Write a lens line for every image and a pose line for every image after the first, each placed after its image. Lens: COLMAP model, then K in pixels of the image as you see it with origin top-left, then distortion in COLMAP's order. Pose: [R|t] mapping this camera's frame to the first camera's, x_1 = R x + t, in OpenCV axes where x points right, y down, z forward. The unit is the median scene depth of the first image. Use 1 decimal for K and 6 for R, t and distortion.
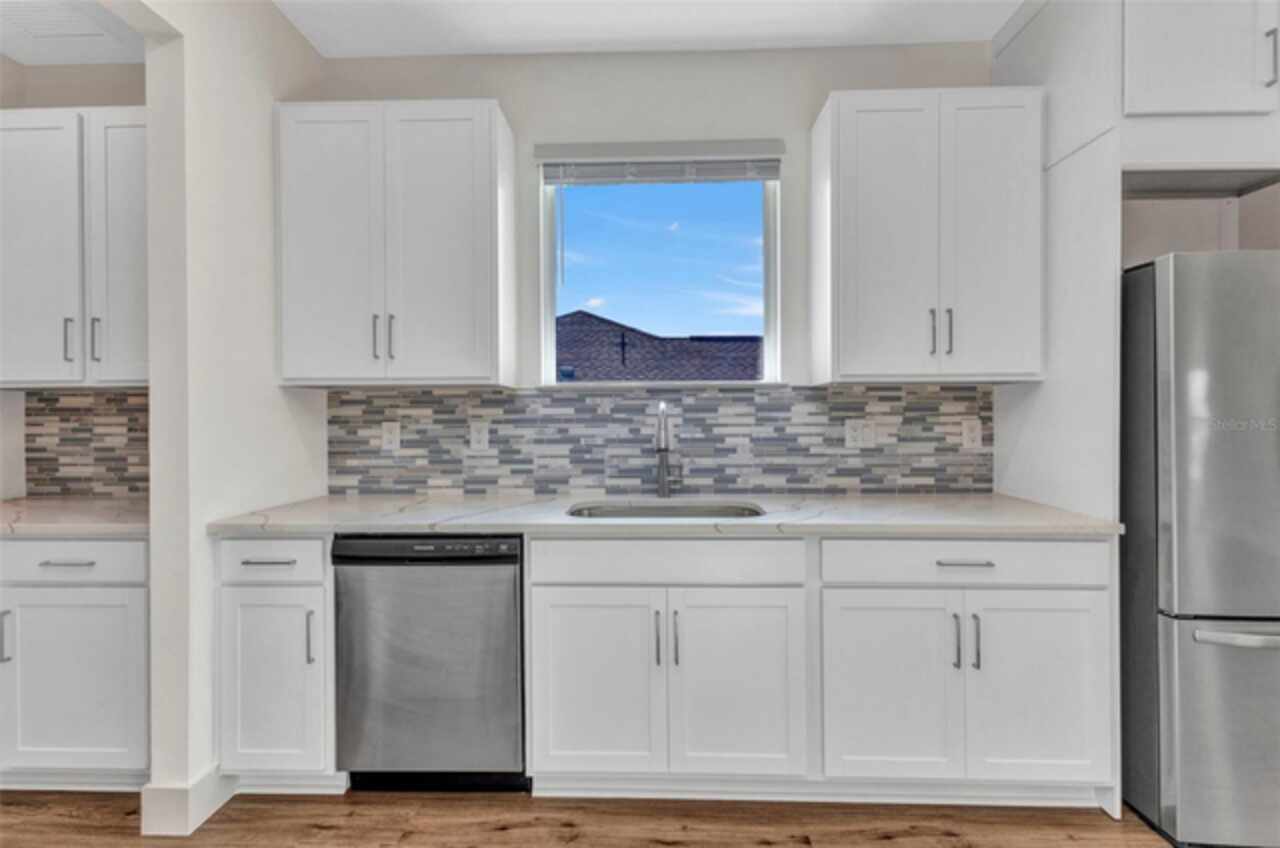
lens RADIAL K [[554.3, 0, 637.3], [0, 554.3, 417.9], [0, 0, 1]] dist [0.008394, -0.001964]
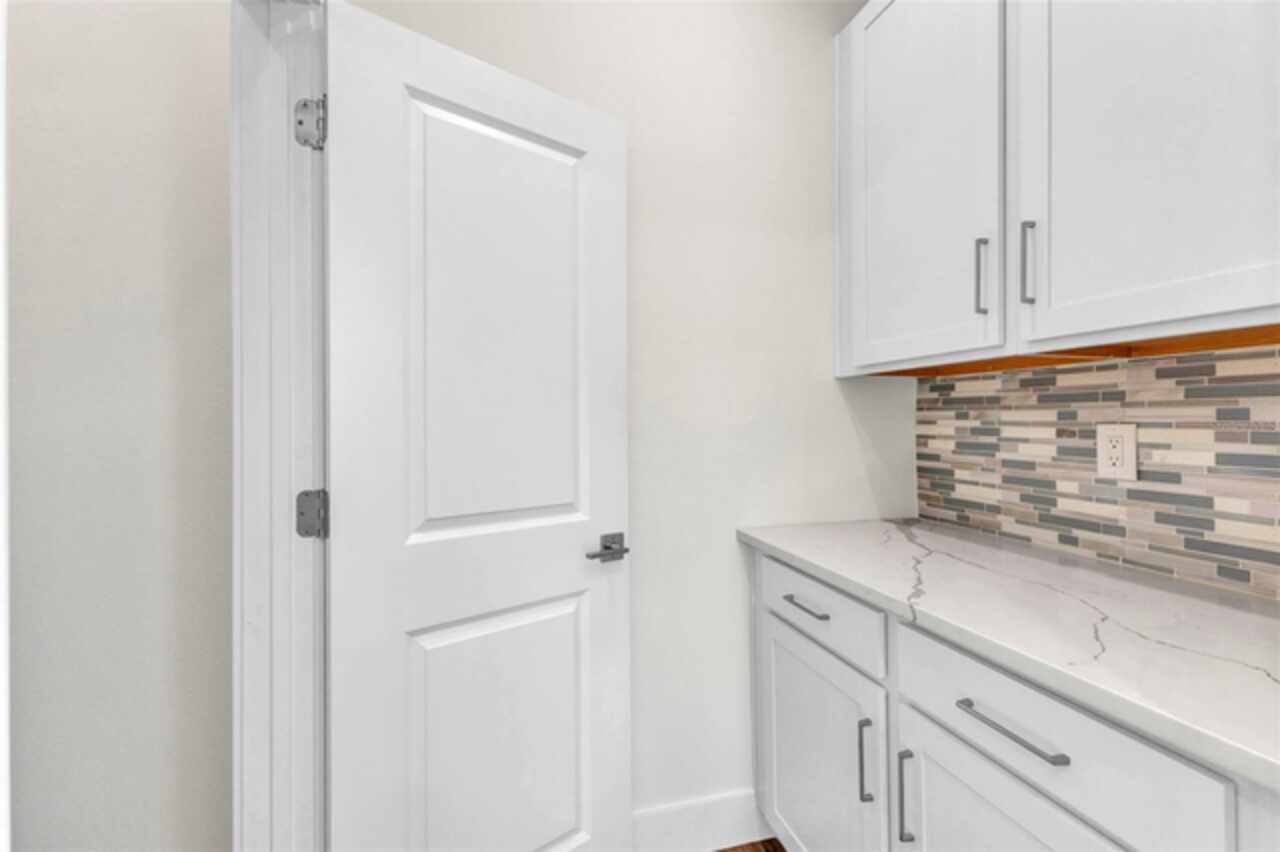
lens RADIAL K [[554.3, 0, 638.0], [0, 554.3, 419.0], [0, 0, 1]] dist [0.008394, -0.001964]
pose [[0.297811, 0.003134, -0.954620, -0.498769], [0.004126, 0.999981, 0.004570, 0.002659], [0.954616, -0.005300, 0.297792, 0.422995]]
